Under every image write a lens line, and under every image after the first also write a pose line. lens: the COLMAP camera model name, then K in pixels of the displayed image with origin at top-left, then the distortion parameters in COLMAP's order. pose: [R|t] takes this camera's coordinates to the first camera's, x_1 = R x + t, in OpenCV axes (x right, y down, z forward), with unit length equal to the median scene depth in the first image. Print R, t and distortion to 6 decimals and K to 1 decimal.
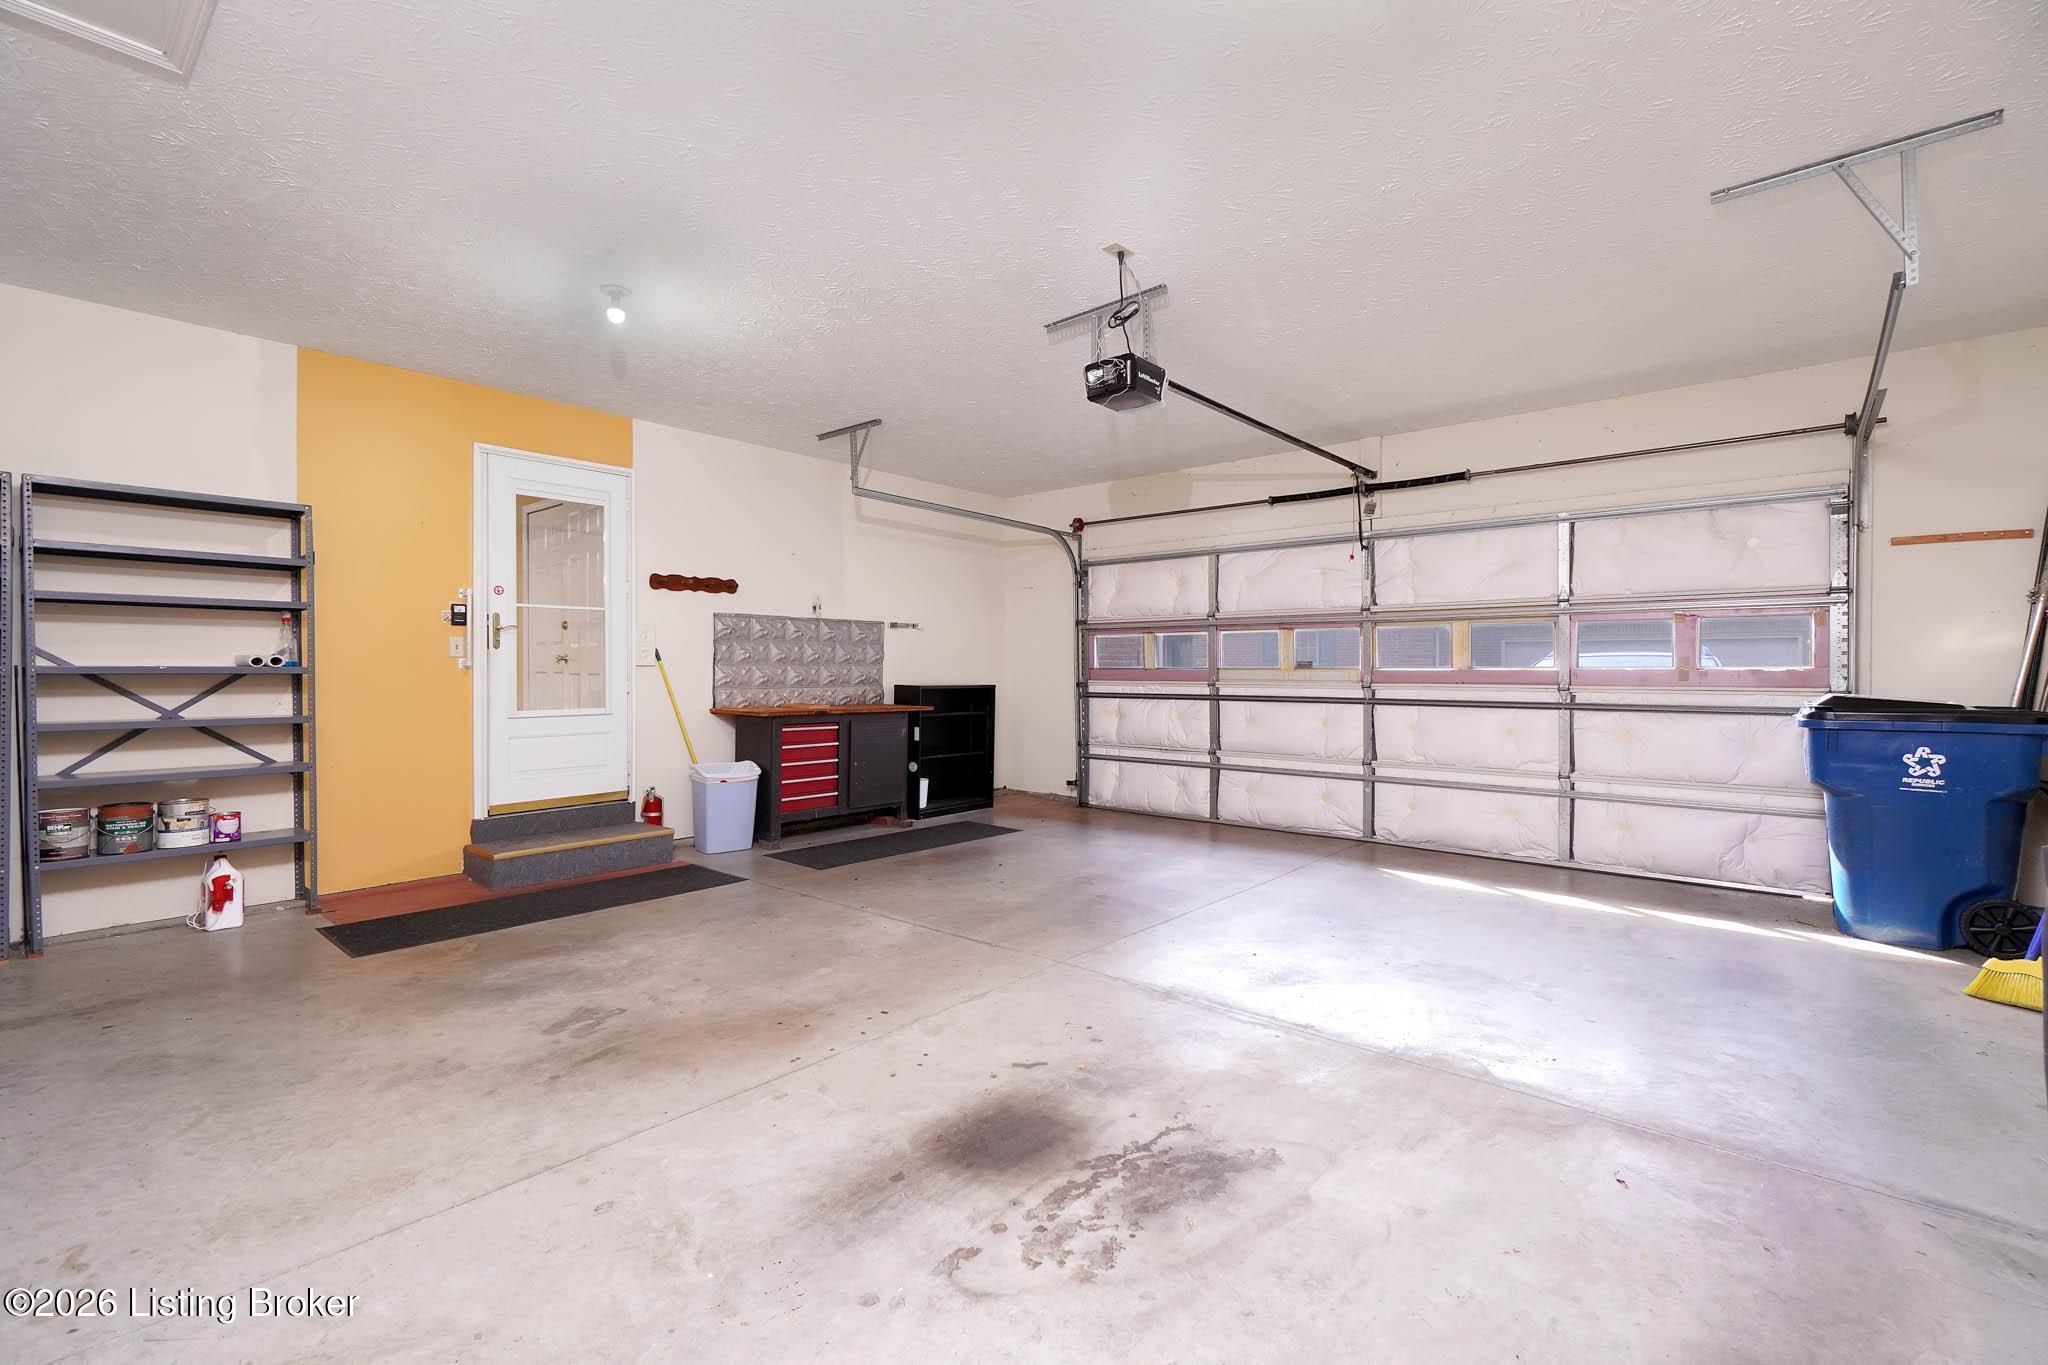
lens RADIAL K [[900.1, 0, 1020.4], [0, 900.1, 705.7], [0, 0, 1]] dist [-0.000744, -0.000095]
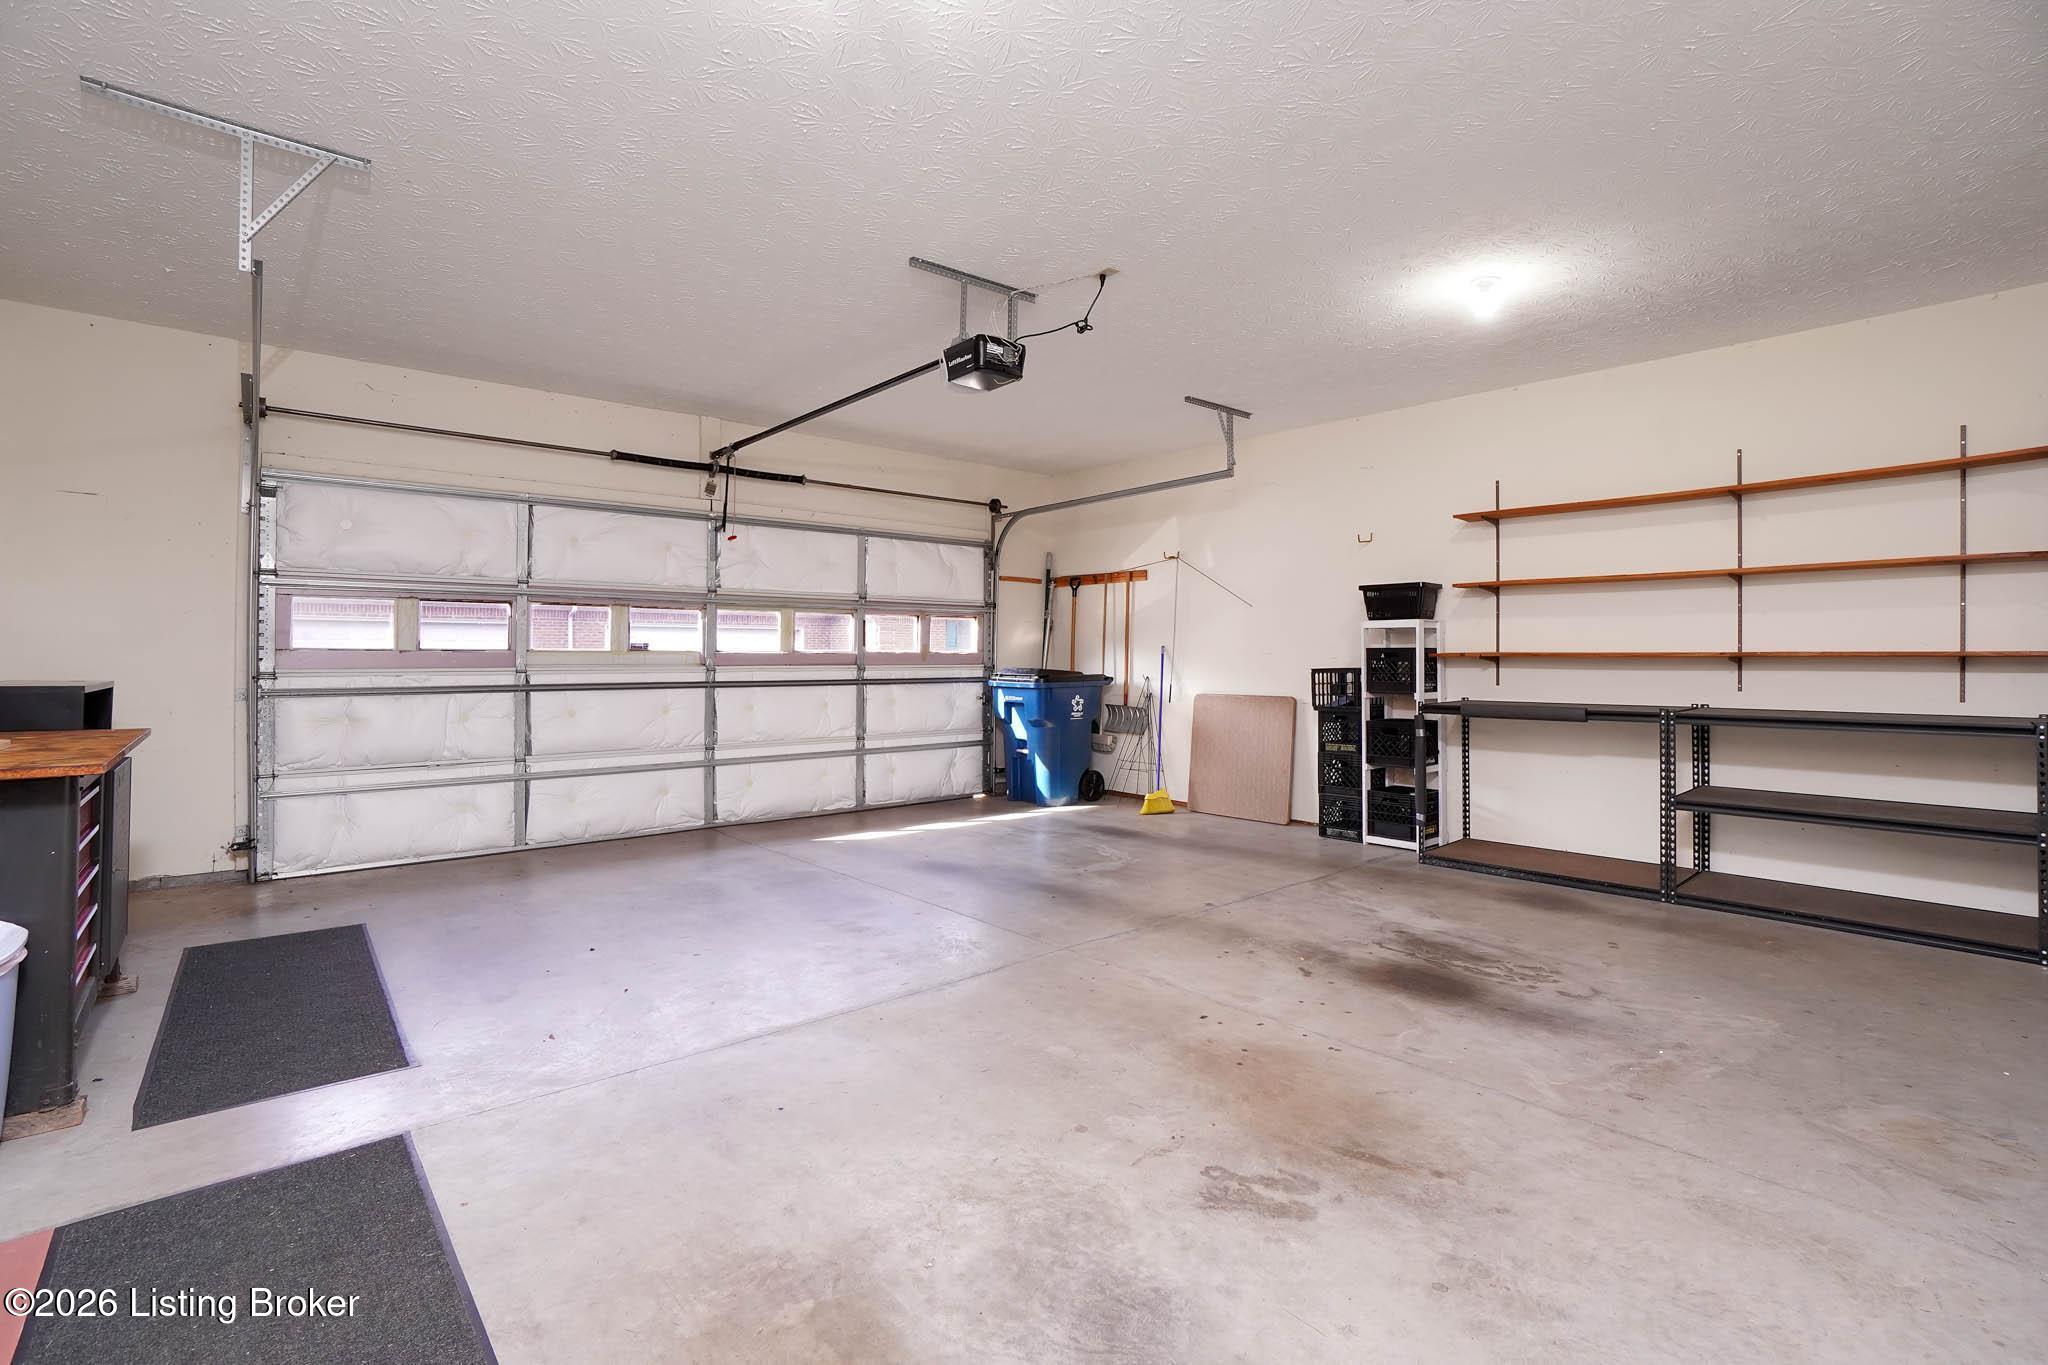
lens RADIAL K [[936.1, 0, 1024.0], [0, 936.1, 682.5], [0, 0, 1]] dist [-0.069176, 0.028580]
pose [[0.137412, -0.031610, 0.990009, -1.099069], [0.035999, 0.998990, 0.026900, -0.042977], [-0.989860, 0.031943, 0.138411, 1.010282]]
